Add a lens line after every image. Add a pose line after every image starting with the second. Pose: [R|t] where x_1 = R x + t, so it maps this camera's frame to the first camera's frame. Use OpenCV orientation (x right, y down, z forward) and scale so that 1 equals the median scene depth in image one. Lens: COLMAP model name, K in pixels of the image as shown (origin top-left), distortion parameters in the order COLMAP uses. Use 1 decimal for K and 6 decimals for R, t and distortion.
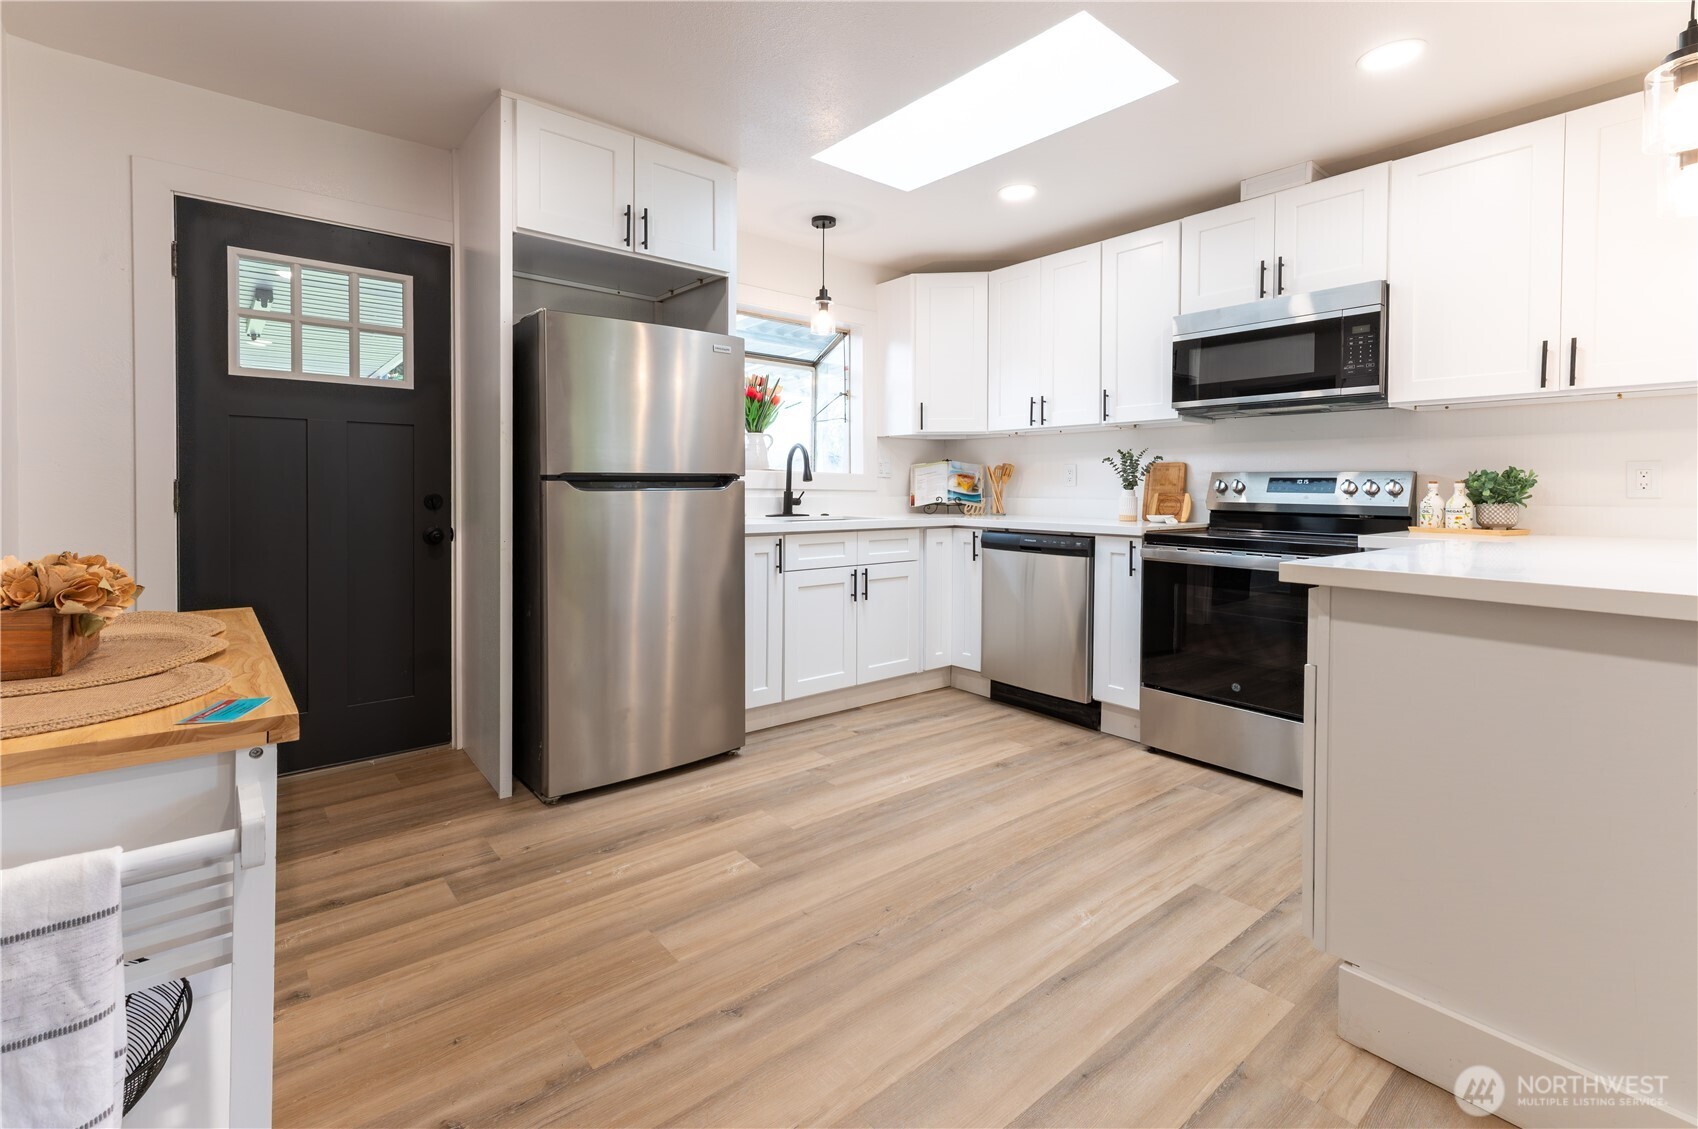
lens RADIAL K [[768.1, 0, 850.6], [0, 768.1, 491.9], [0, 0, 1]] dist [0.017591, 0.000043]
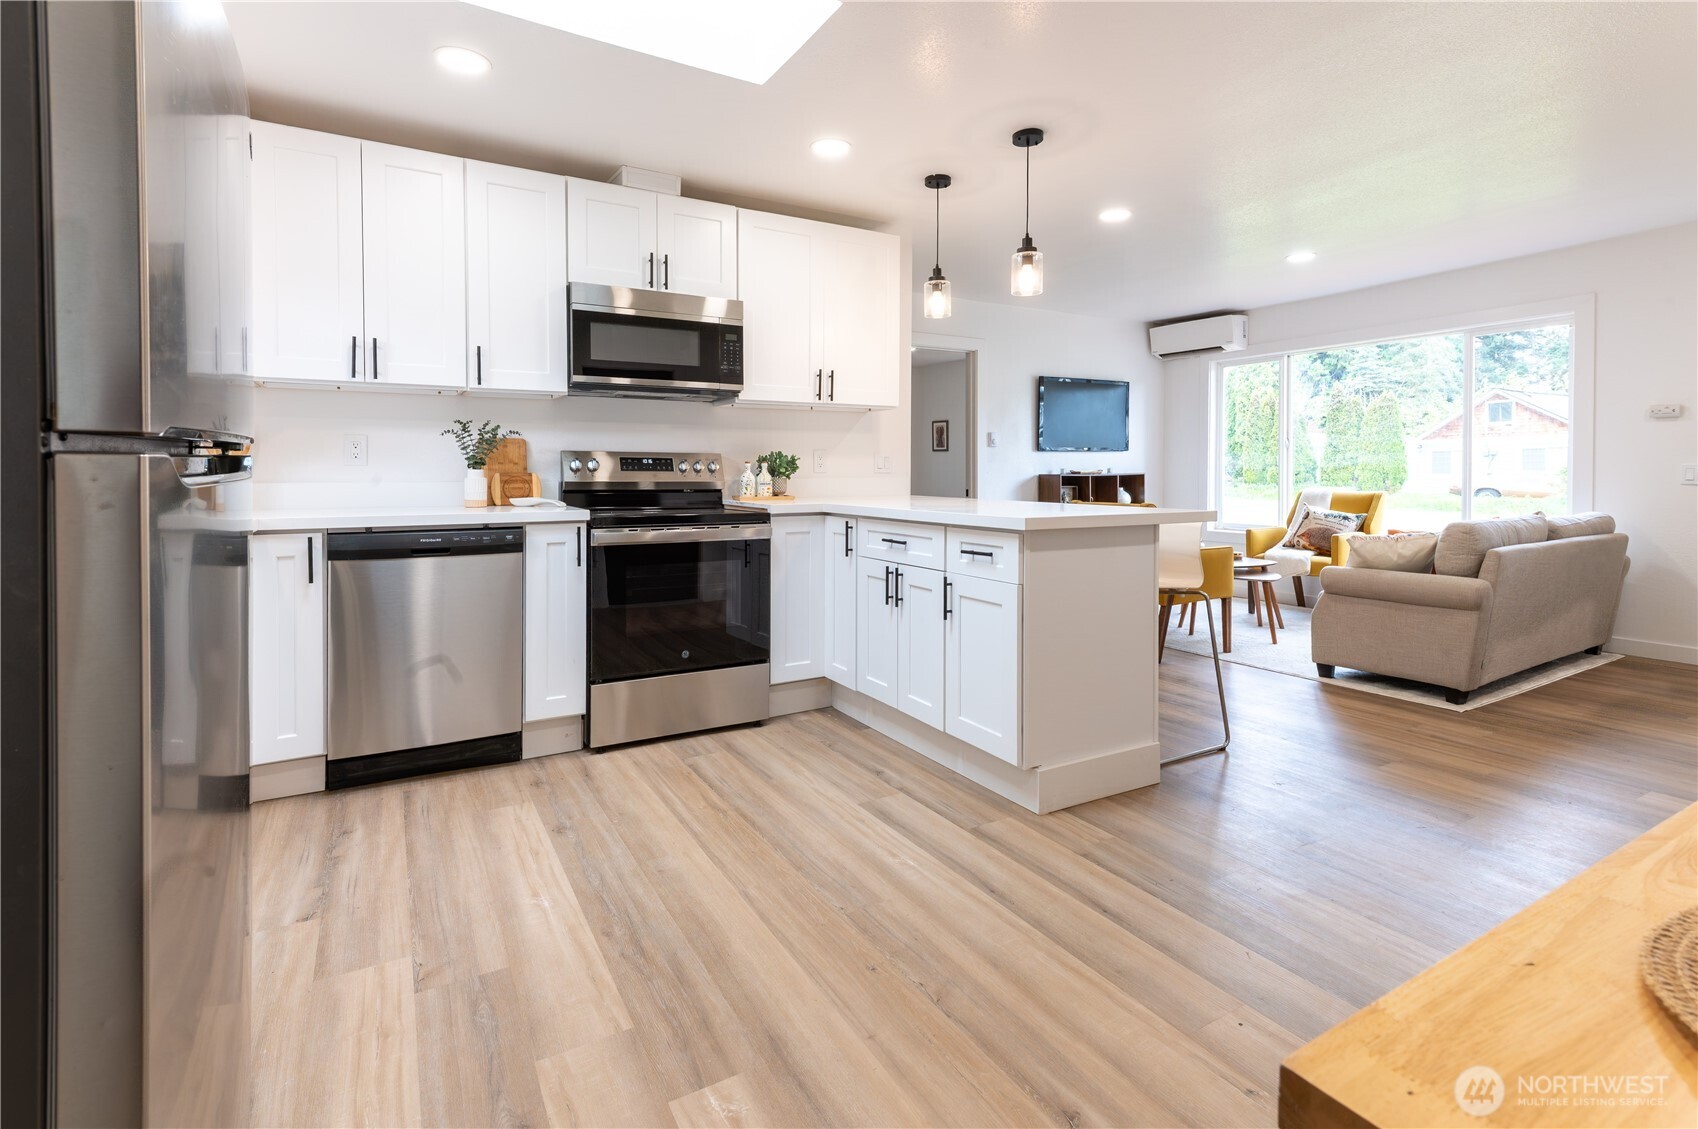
lens RADIAL K [[799.1, 0, 850.2], [0, 799.1, 477.9], [0, 0, 1]] dist [0.013479, -0.000284]
pose [[0.164474, -0.013778, 0.986285, -0.580446], [0.008984, 0.999882, 0.012469, -0.001683], [-0.986341, 0.006810, 0.164578, 0.630078]]
